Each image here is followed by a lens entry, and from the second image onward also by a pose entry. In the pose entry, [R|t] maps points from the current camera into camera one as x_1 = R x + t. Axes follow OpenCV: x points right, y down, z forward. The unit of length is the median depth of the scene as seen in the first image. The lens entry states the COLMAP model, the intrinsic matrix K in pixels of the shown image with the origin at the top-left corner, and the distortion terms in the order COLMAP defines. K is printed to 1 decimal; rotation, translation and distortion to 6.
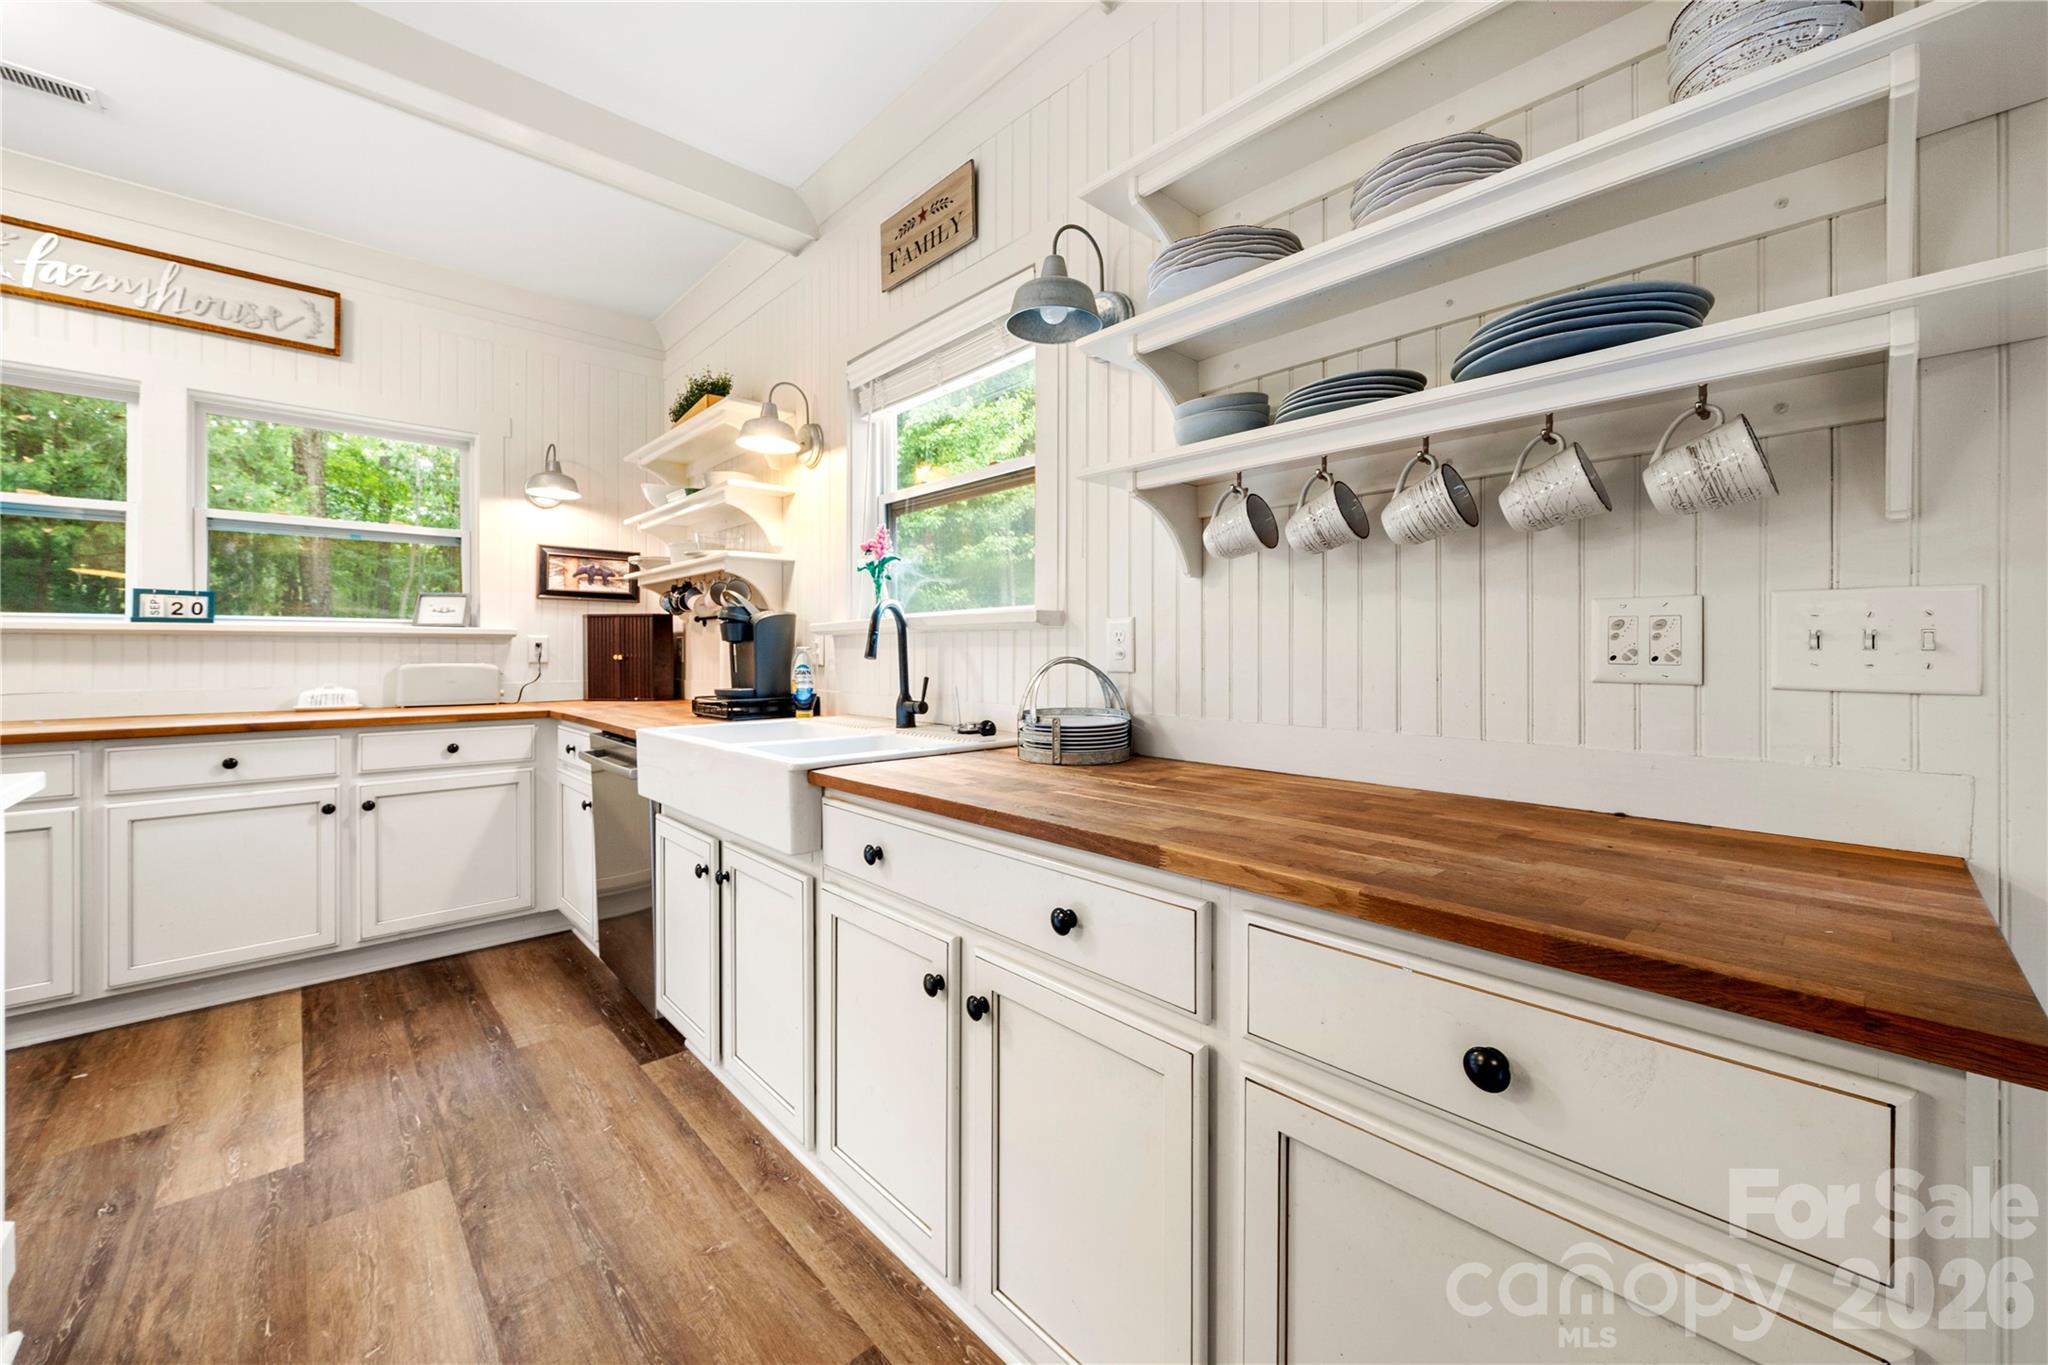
lens RADIAL K [[774.2, 0, 1008.4], [0, 774.2, 653.4], [0, 0, 1]] dist [-0.004255, -0.000368]
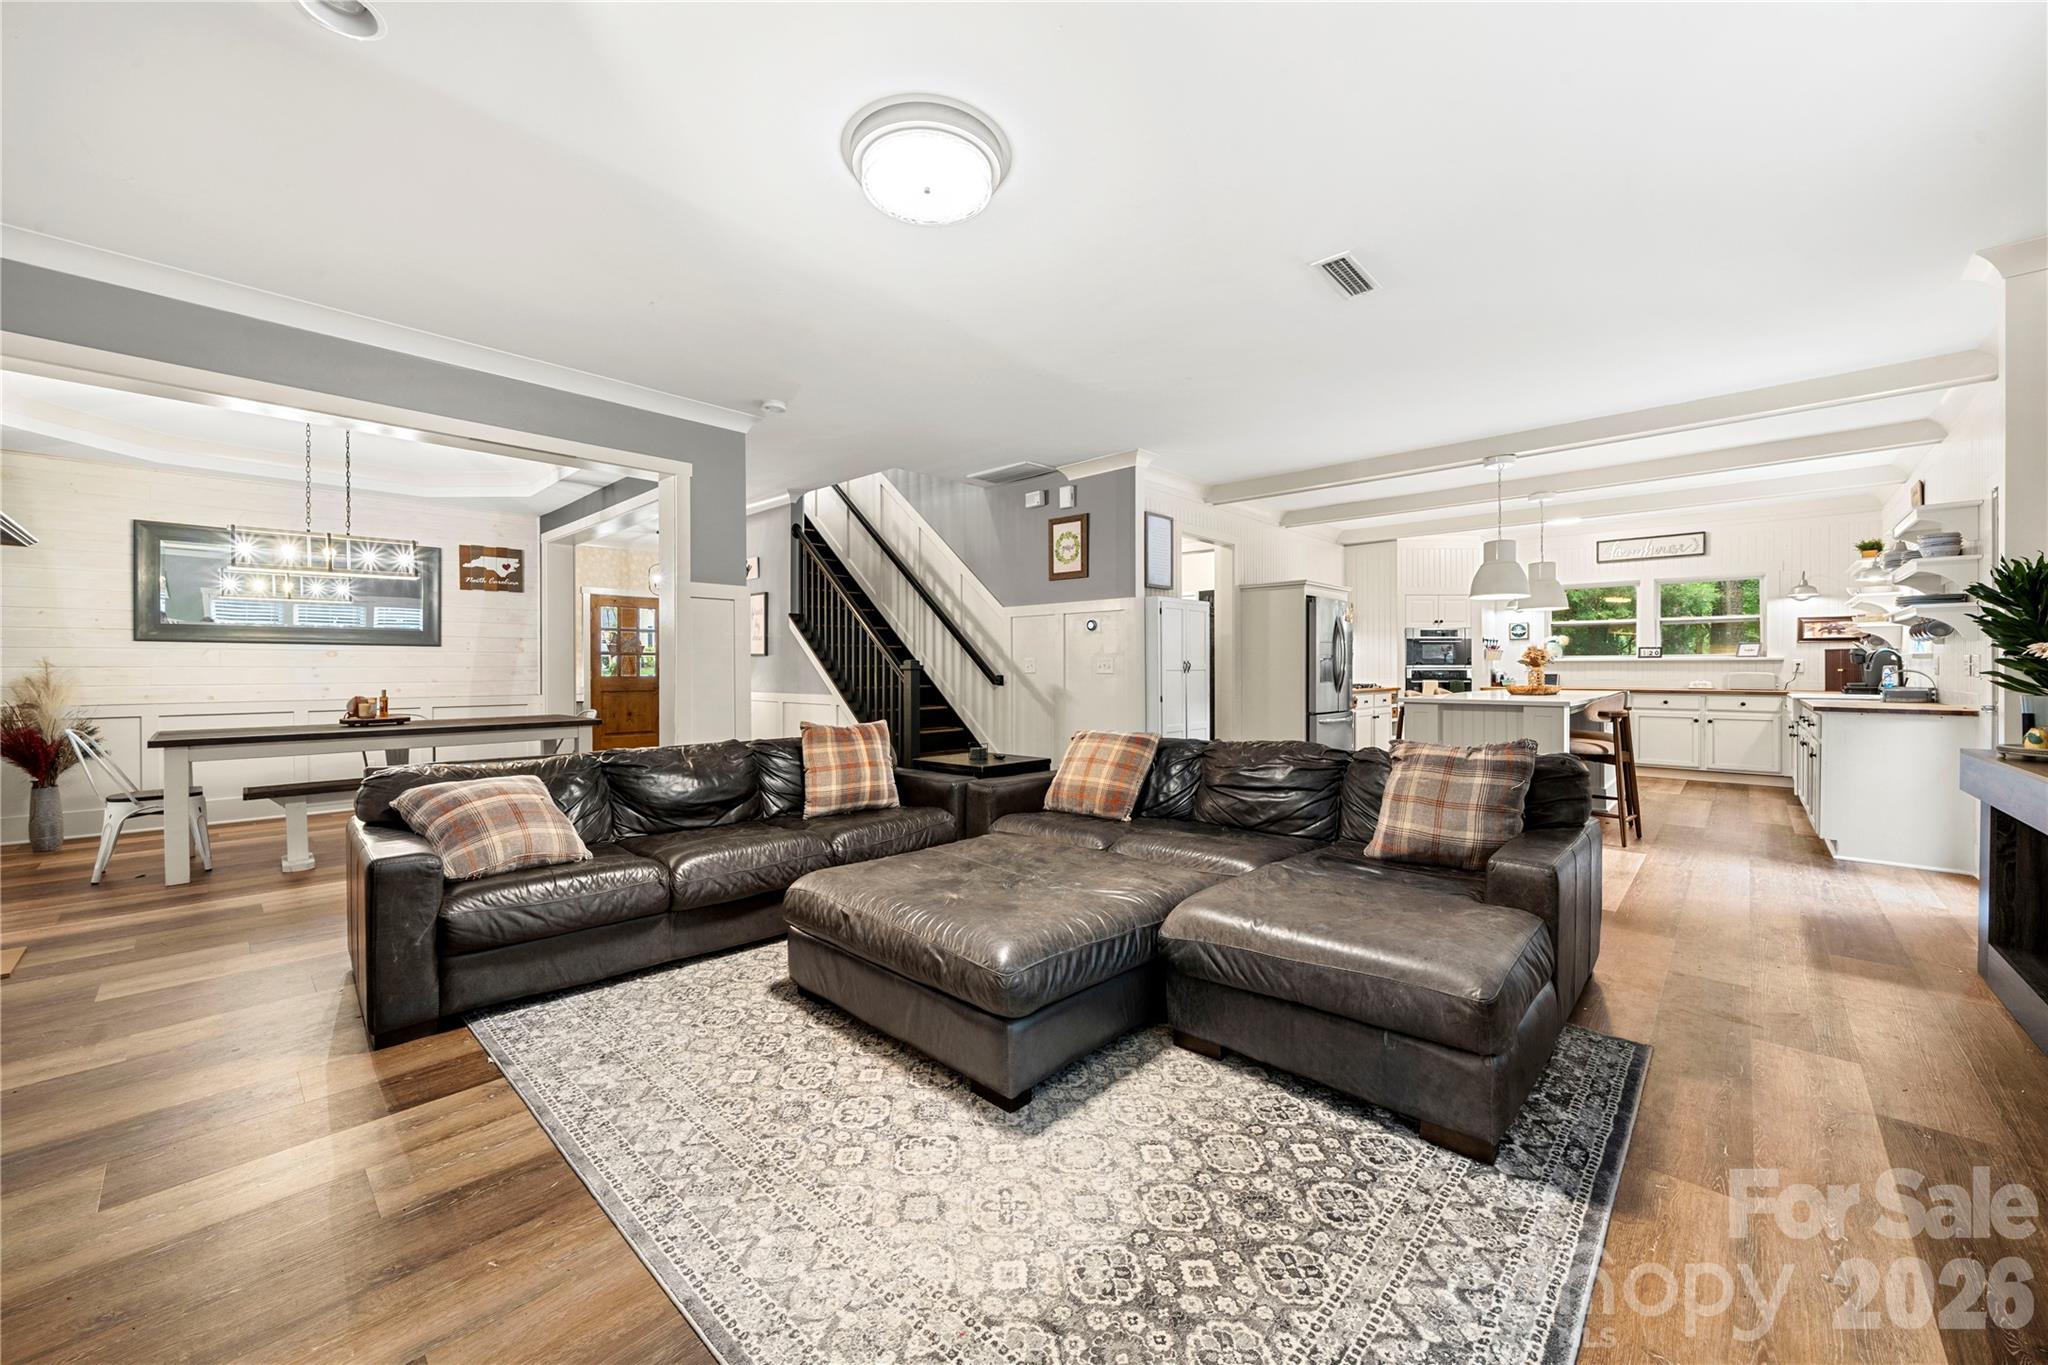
lens RADIAL K [[774.2, 0, 1018.4], [0, 774.2, 672.8], [0, 0, 1]] dist [-0.004255, -0.000368]
pose [[0.064852, 0.006120, -0.997876, 1.870619], [-0.000549, 0.999981, 0.006097, 0.001829], [0.997895, 0.000152, 0.064854, -1.757564]]
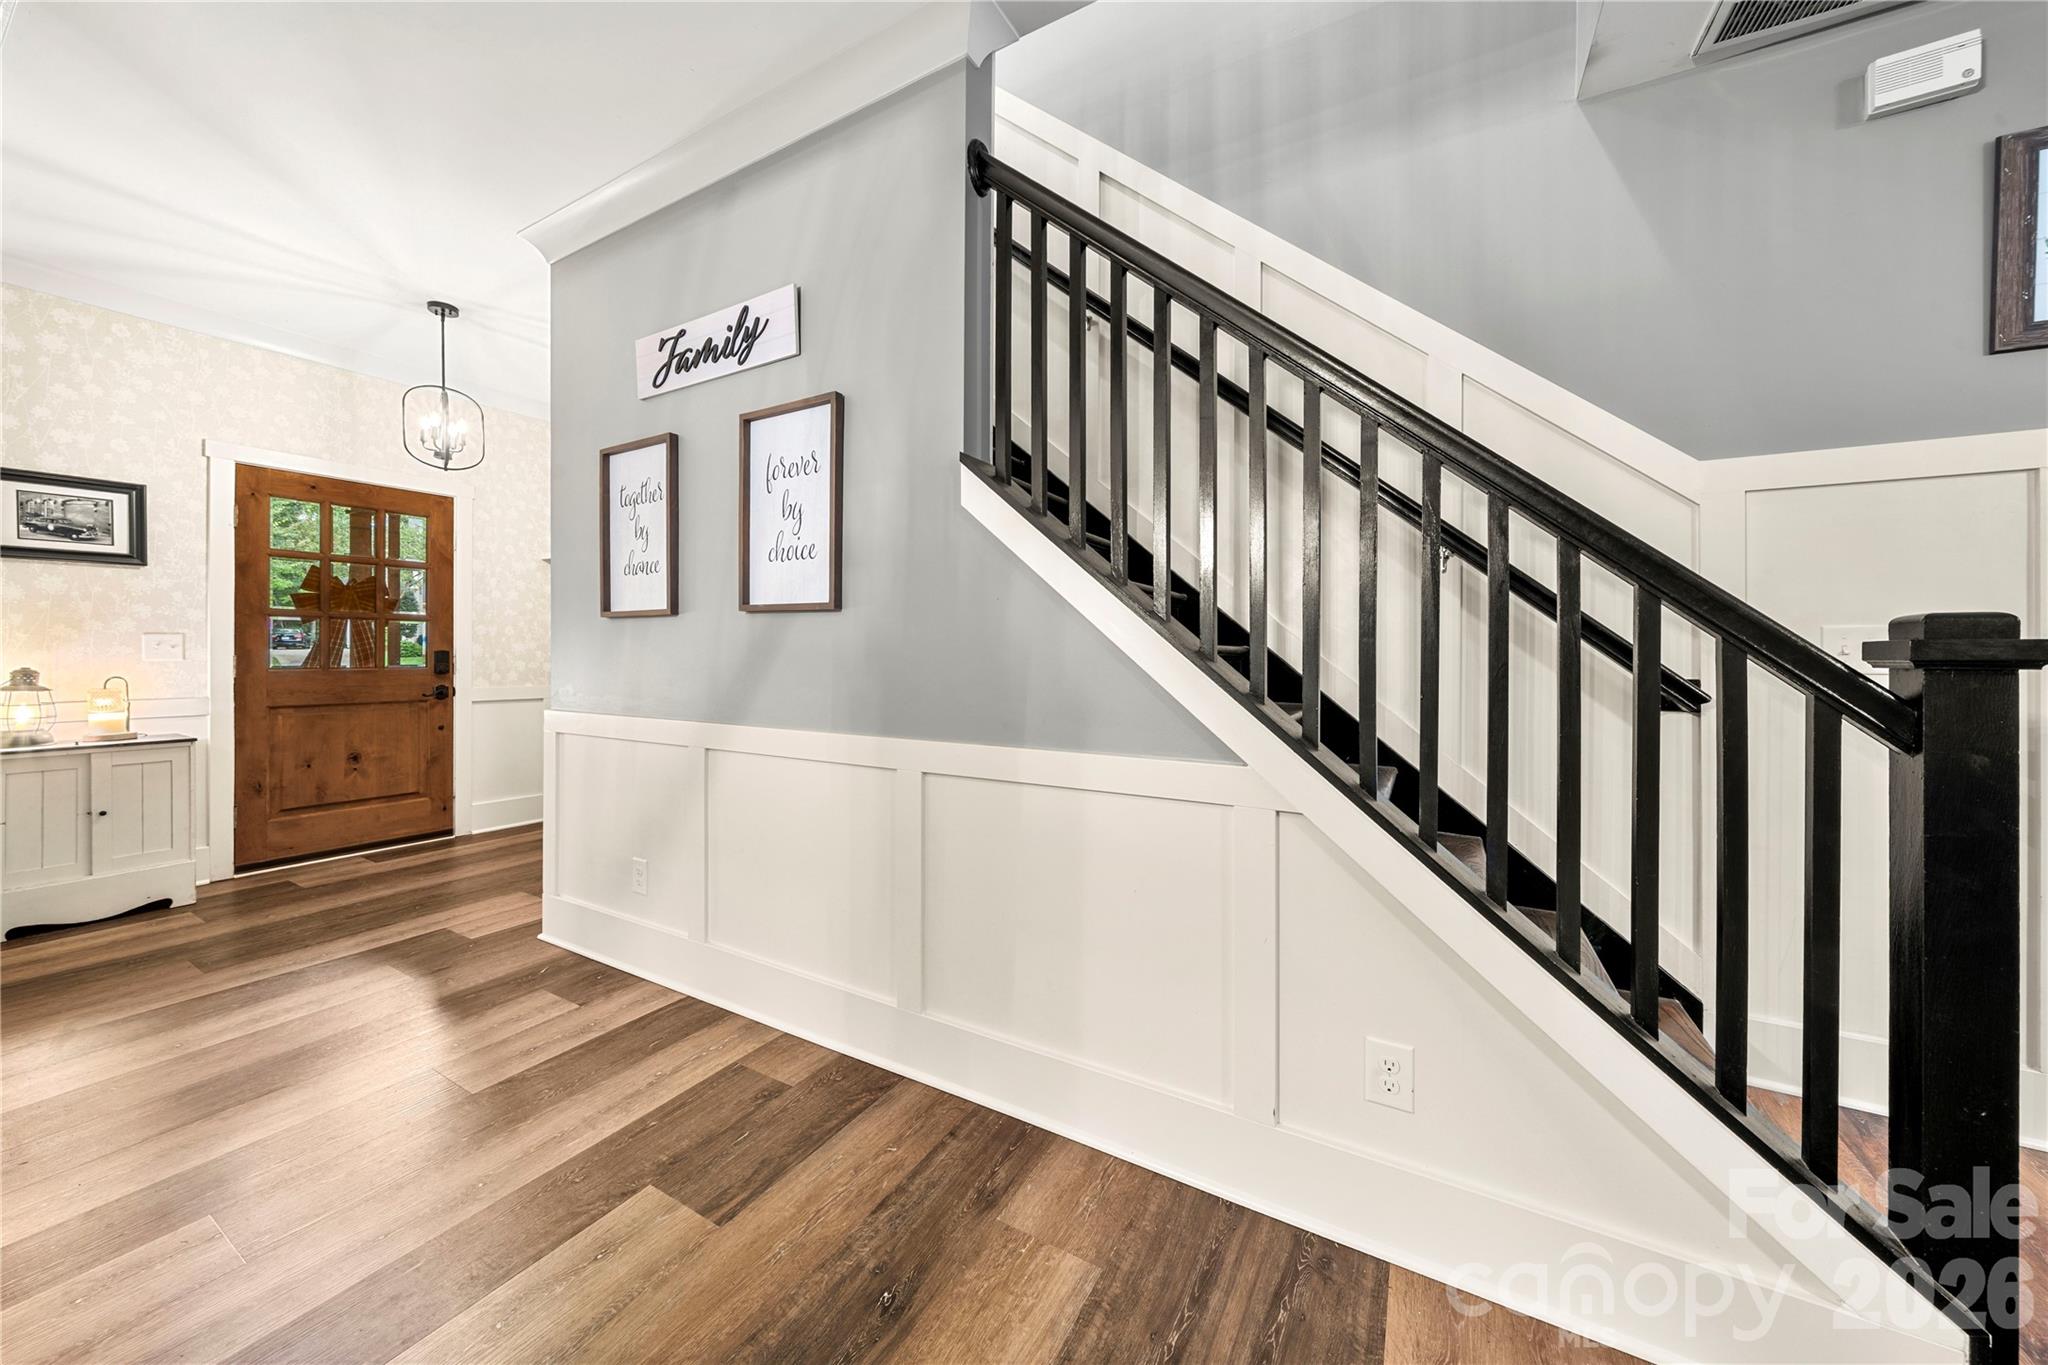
lens RADIAL K [[699.7, 0, 1036.9], [0, 699.7, 653.2], [0, 0, 1]] dist [-0.008331, 0.000288]
pose [[0.315822, 0.001012, -0.948818, -0.323685], [-0.005122, 0.999987, -0.000638, 0.004177], [0.948805, 0.005061, 0.315823, -2.562784]]
